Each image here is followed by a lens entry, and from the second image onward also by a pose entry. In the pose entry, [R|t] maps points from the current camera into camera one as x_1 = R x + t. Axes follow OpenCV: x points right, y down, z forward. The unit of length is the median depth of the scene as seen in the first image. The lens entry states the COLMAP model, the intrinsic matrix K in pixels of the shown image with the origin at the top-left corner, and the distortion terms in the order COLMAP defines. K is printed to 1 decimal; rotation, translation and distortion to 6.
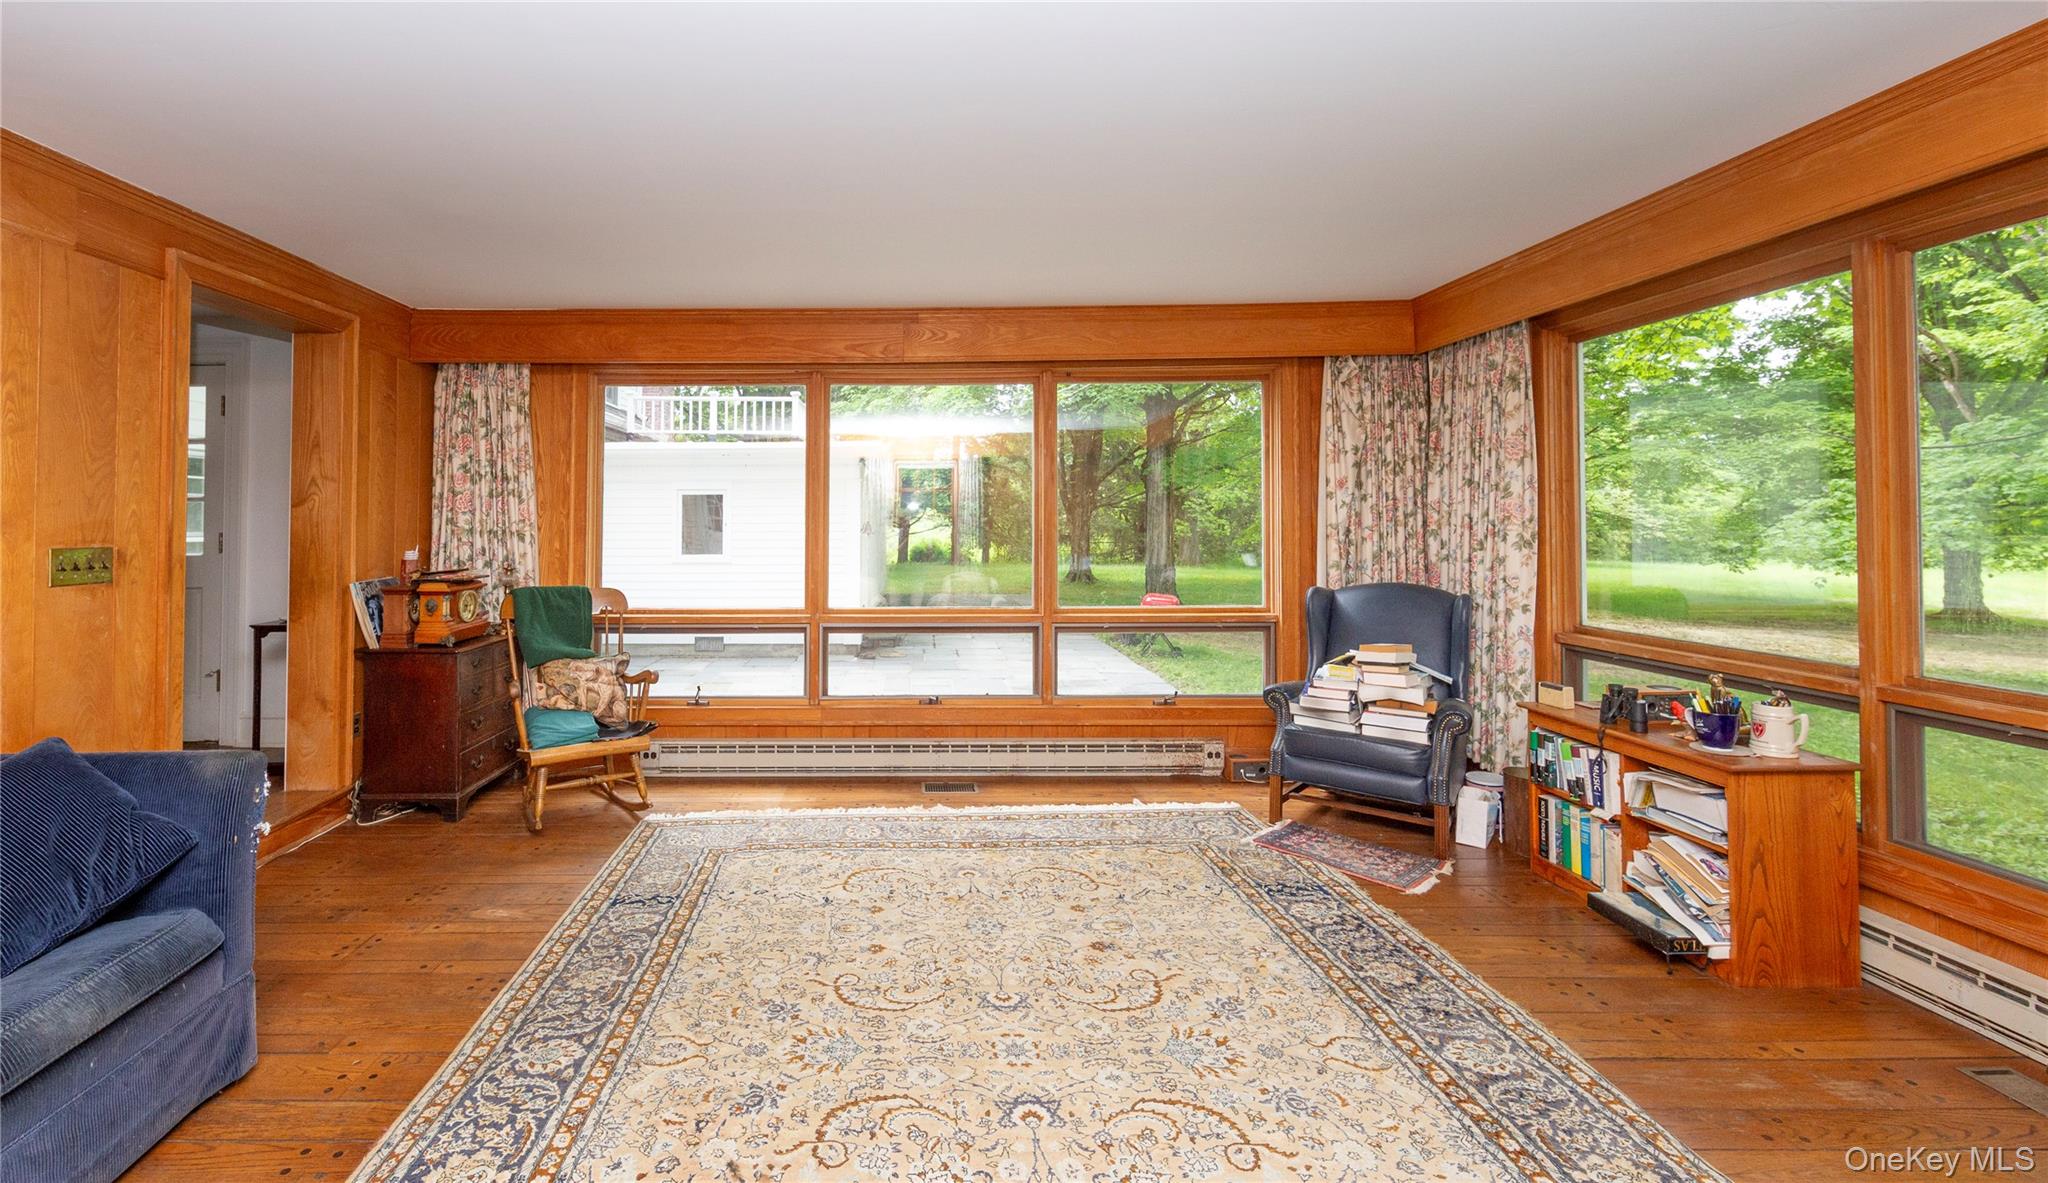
lens RADIAL K [[849.4, 0, 891.6], [0, 849.4, 510.4], [0, 0, 1]] dist [-0.007176, -0.000312]
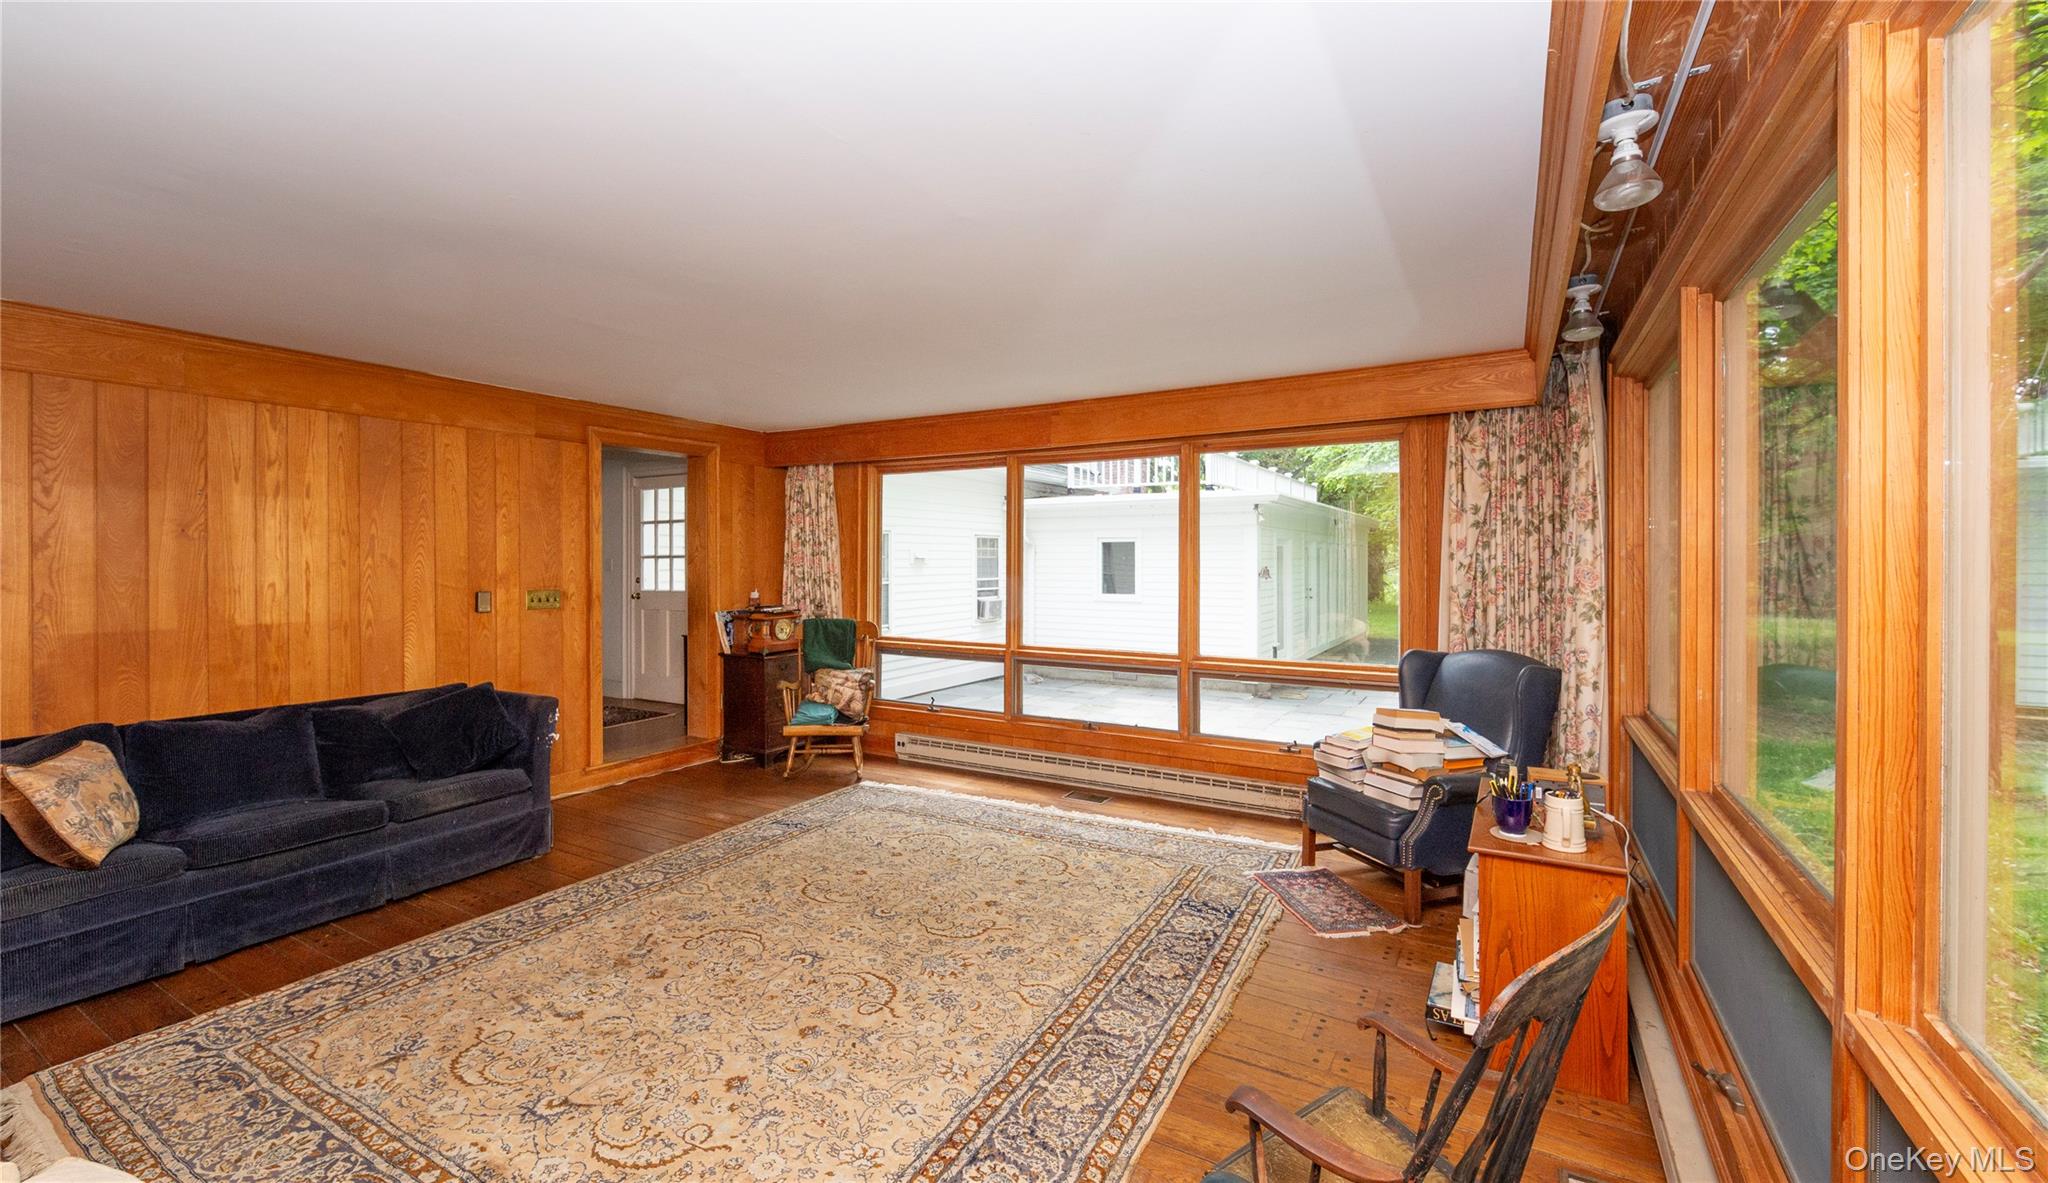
lens RADIAL K [[849.4, 0, 1048.7], [0, 849.4, 564.7], [0, 0, 1]] dist [-0.007176, -0.000312]
pose [[0.869004, 0.008038, -0.494739, 0.680181], [0.003583, 0.999740, 0.022535, -0.036038], [0.494791, -0.021355, 0.868749, -0.077068]]
